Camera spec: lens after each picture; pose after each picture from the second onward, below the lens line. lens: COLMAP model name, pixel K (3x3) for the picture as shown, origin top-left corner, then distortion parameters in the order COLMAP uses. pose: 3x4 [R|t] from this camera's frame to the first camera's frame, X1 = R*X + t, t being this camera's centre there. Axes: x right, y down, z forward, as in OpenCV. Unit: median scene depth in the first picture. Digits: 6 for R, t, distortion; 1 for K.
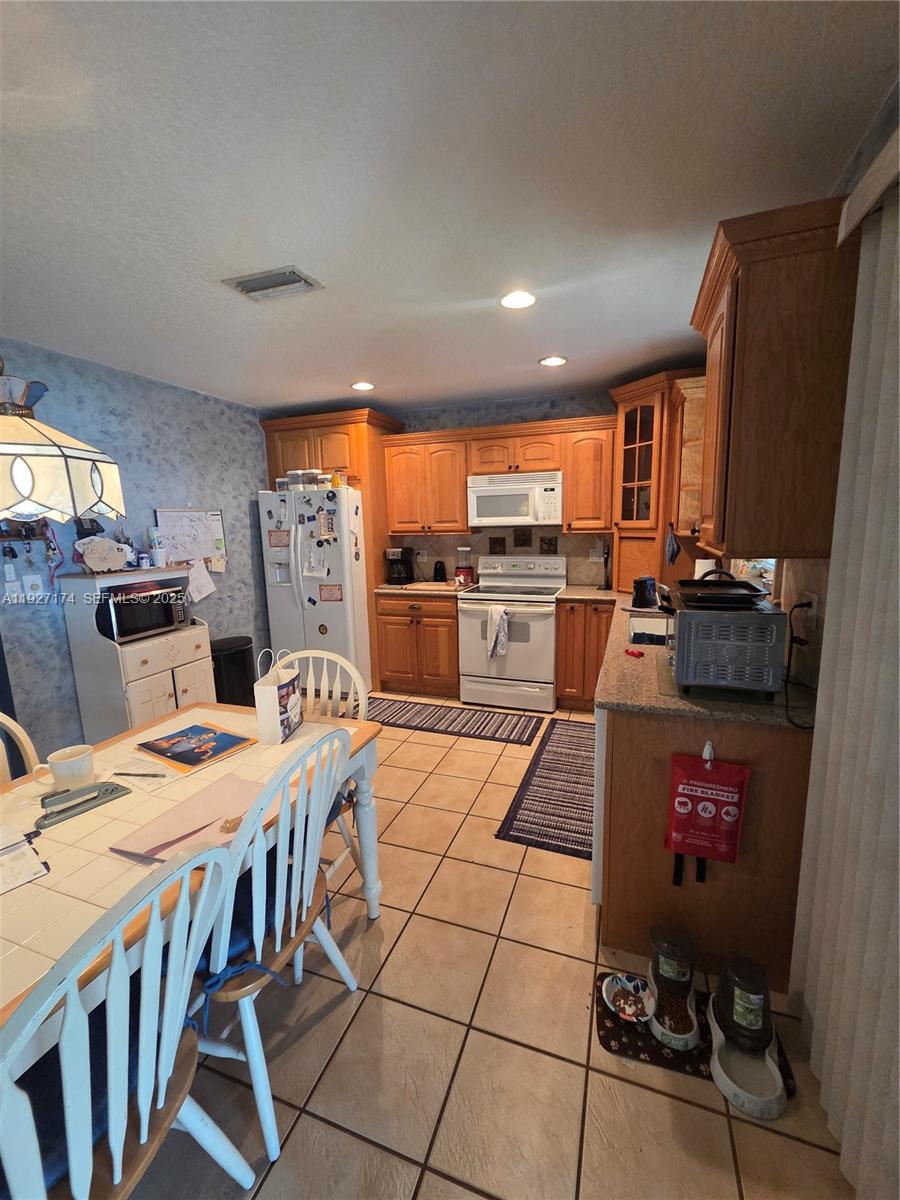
lens RADIAL K [[495.6, 0, 449.2], [0, 495.6, 605.3], [0, 0, 1]] dist [0.003947, -0.001525]
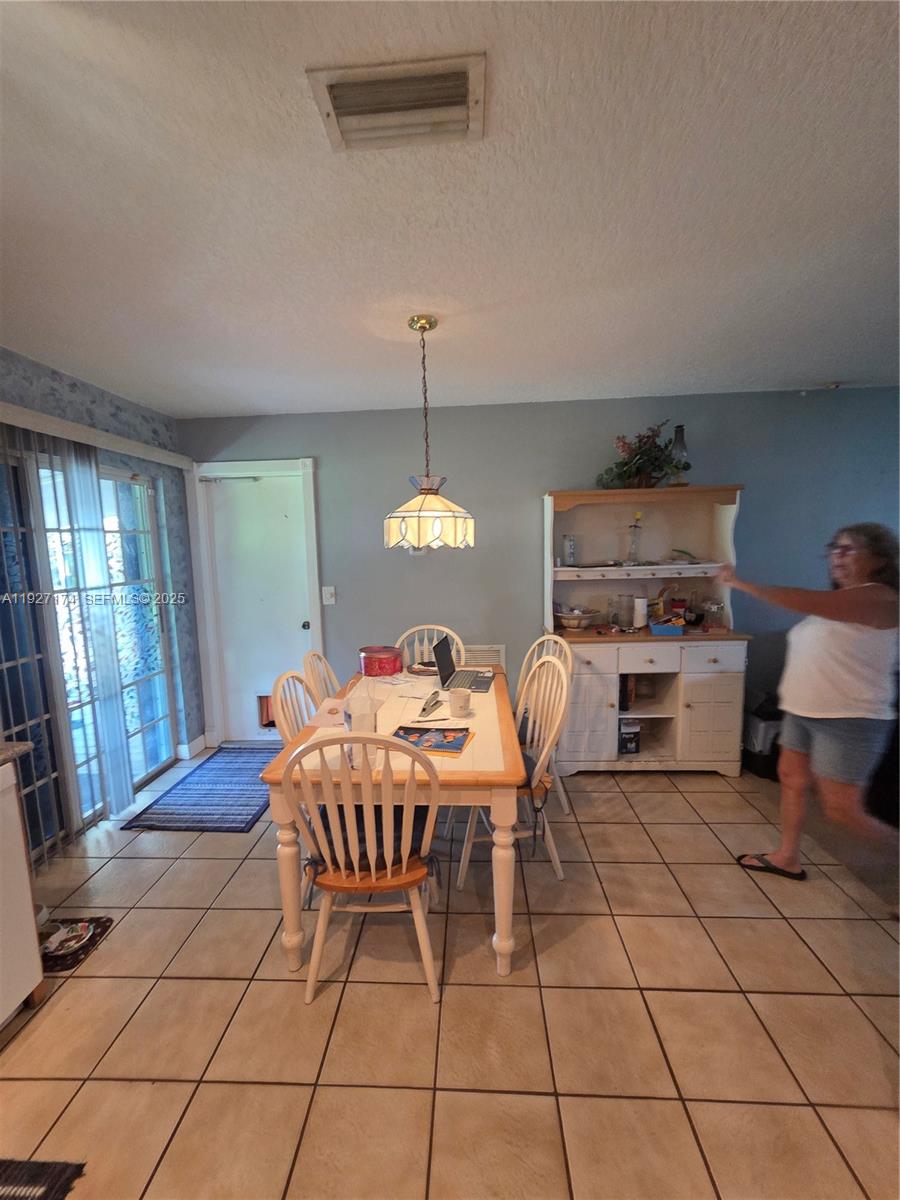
lens RADIAL K [[495.6, 0, 451.2], [0, 495.6, 607.6], [0, 0, 1]] dist [0.003947, -0.001525]
pose [[-0.955528, 0.095733, -0.278928, -0.228086], [0.013222, 0.958798, 0.283782, -0.297652], [0.294603, 0.267474, -0.917424, 1.710783]]
